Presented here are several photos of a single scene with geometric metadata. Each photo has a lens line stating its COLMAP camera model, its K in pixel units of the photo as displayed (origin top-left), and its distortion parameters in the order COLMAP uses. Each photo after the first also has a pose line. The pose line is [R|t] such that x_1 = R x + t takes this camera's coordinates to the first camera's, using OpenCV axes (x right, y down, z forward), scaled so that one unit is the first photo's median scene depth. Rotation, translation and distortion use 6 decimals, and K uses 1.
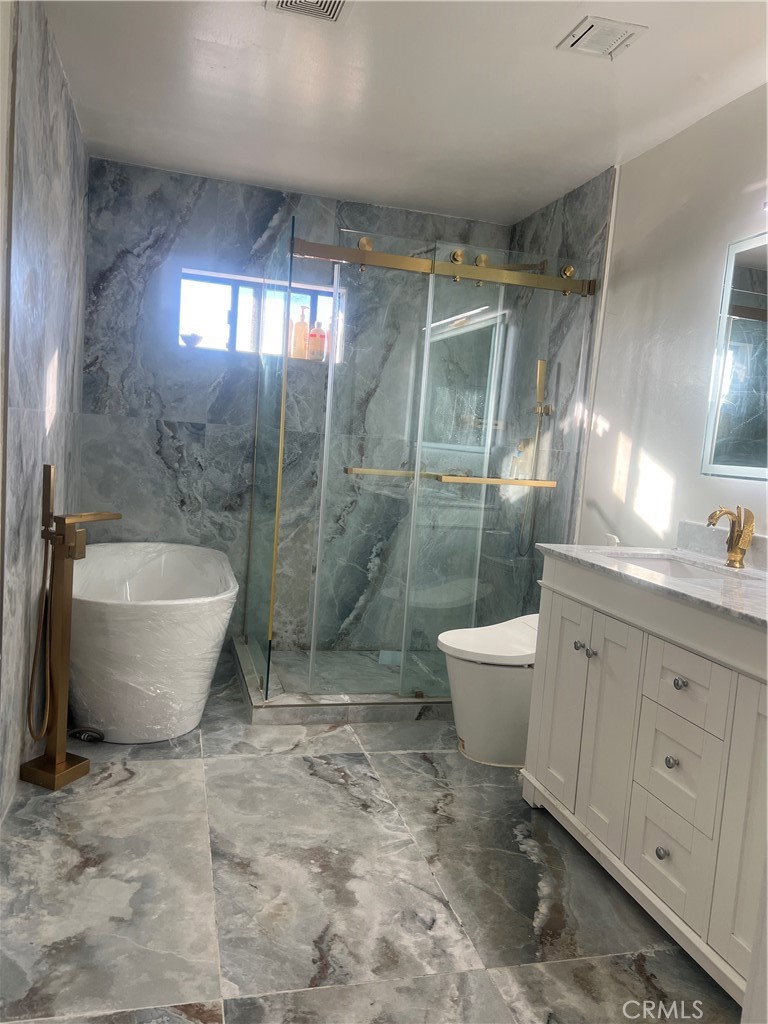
lens RADIAL K [[773.4, 0, 381.9], [0, 773.4, 517.4], [0, 0, 1]] dist [0.052124, -0.054733]
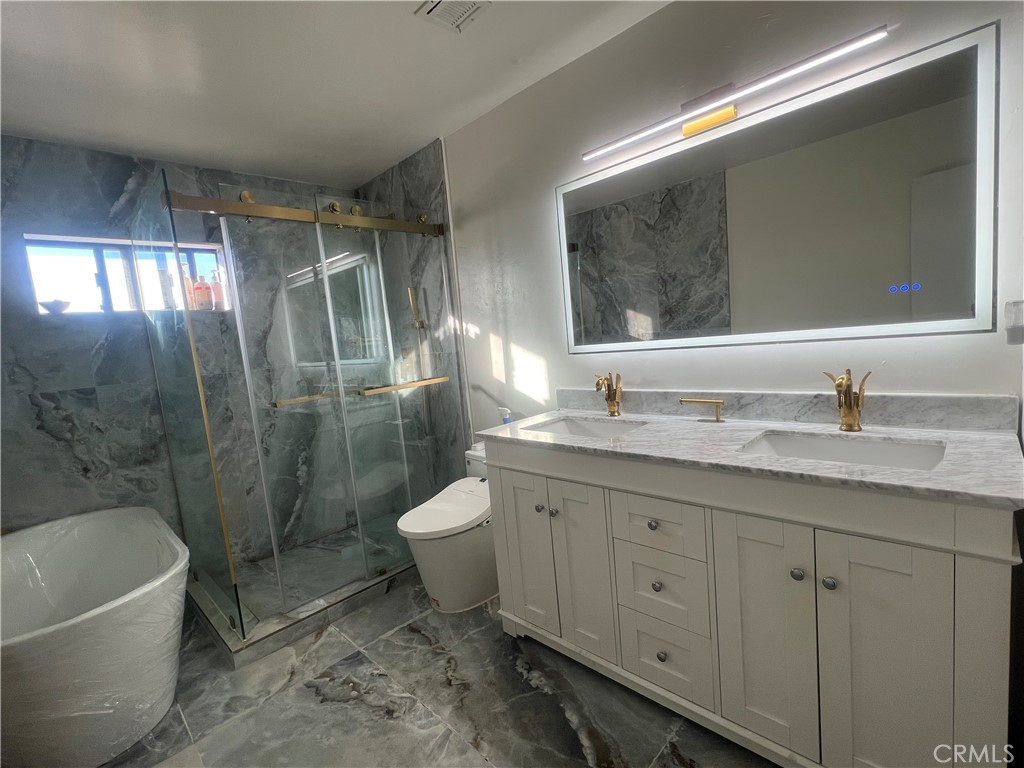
lens RADIAL K [[473.2, 0, 512.1], [0, 473.2, 387.7], [0, 0, 1]] dist [-0.000410, 0.001192]
pose [[0.852613, -0.209417, 0.478744, -0.073856], [0.207312, 0.976556, 0.057965, -0.053359], [-0.479660, 0.049828, 0.876039, 0.250085]]
